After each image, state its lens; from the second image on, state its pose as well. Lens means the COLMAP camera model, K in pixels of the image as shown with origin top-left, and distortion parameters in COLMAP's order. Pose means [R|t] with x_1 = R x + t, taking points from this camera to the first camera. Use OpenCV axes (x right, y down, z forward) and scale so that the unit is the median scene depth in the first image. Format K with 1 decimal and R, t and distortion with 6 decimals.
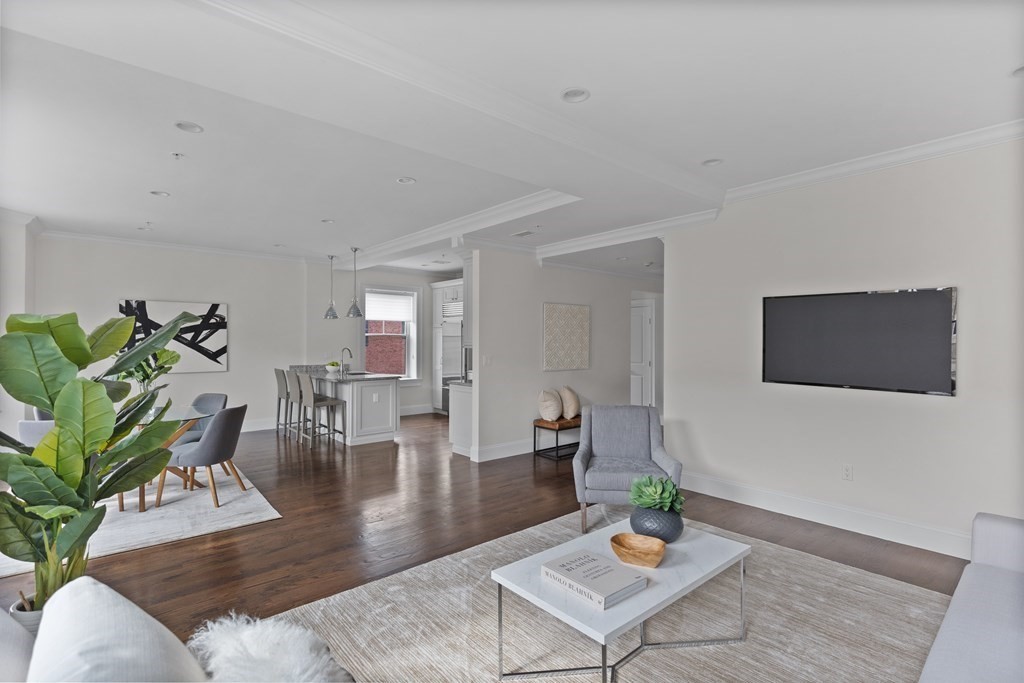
lens RADIAL K [[480.4, 0, 504.9], [0, 480.4, 340.7], [0, 0, 1]] dist [-0.000100, -0.000060]
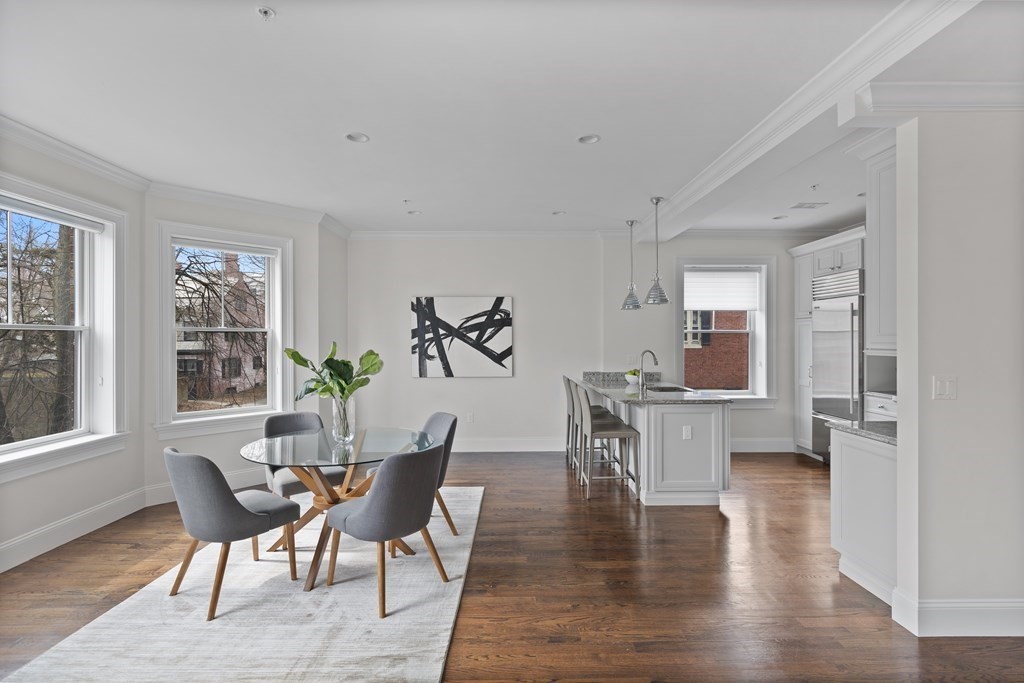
lens RADIAL K [[480.4, 0, 514.4], [0, 480.4, 338.6], [0, 0, 1]] dist [-0.000100, -0.000060]
pose [[0.775918, -0.005823, -0.630807, -0.048738], [0.004676, 0.999983, -0.003480, -0.000007], [0.630816, -0.000250, 0.775932, 0.357366]]
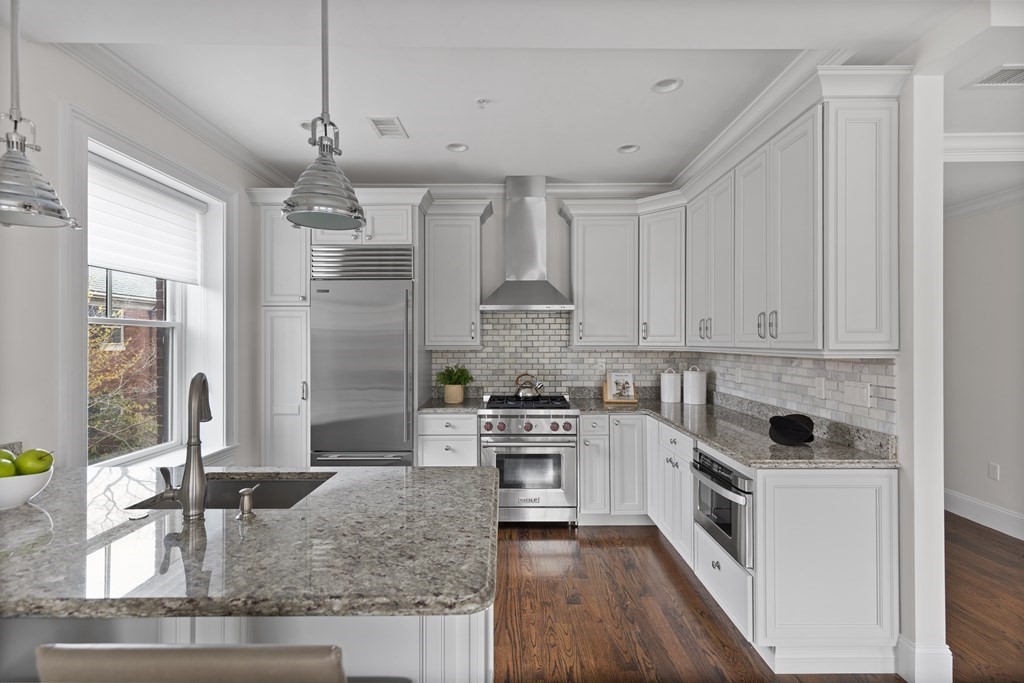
lens RADIAL K [[466.6, 0, 512.1], [0, 466.6, 339.3], [0, 0, 1]] dist [0.009526, -0.002958]
pose [[0.642035, -0.002990, 0.766669, -0.401423], [0.003279, 0.999994, 0.001154, 0.000546], [-0.766668, 0.001772, 0.642041, 0.787869]]
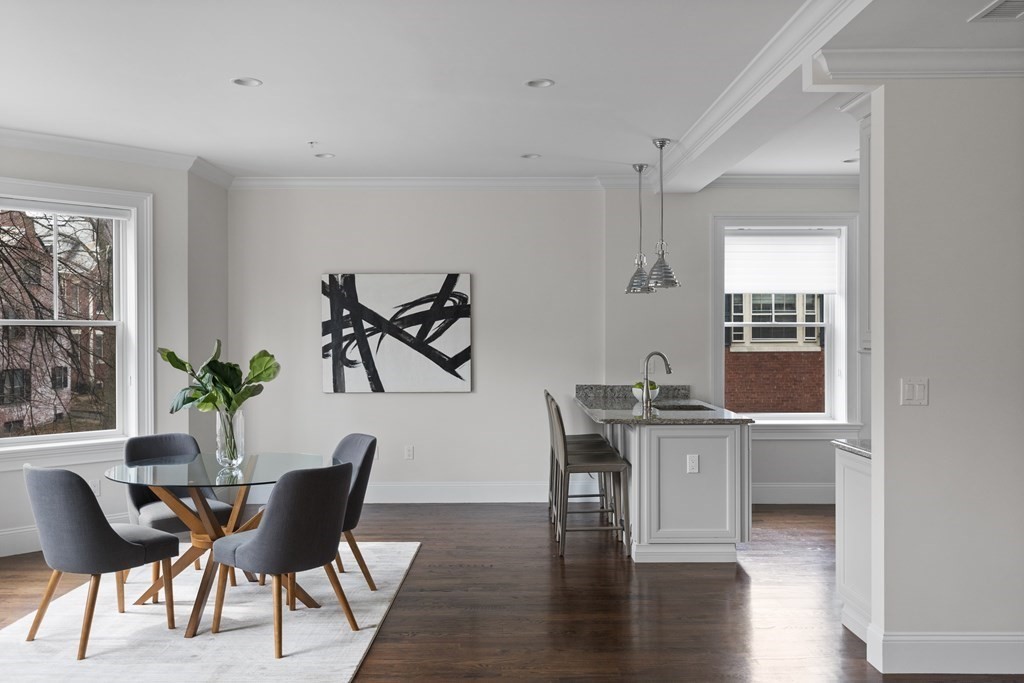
lens RADIAL K [[871.4, 0, 511.9], [0, 871.4, 337.8], [0, 0, 1]] dist [-0.005106, 0.007109]
pose [[0.770629, -0.003630, -0.637274, 0.113008], [0.004215, 0.999991, -0.000599, 0.000557], [0.637270, -0.002225, 0.770637, 0.243456]]
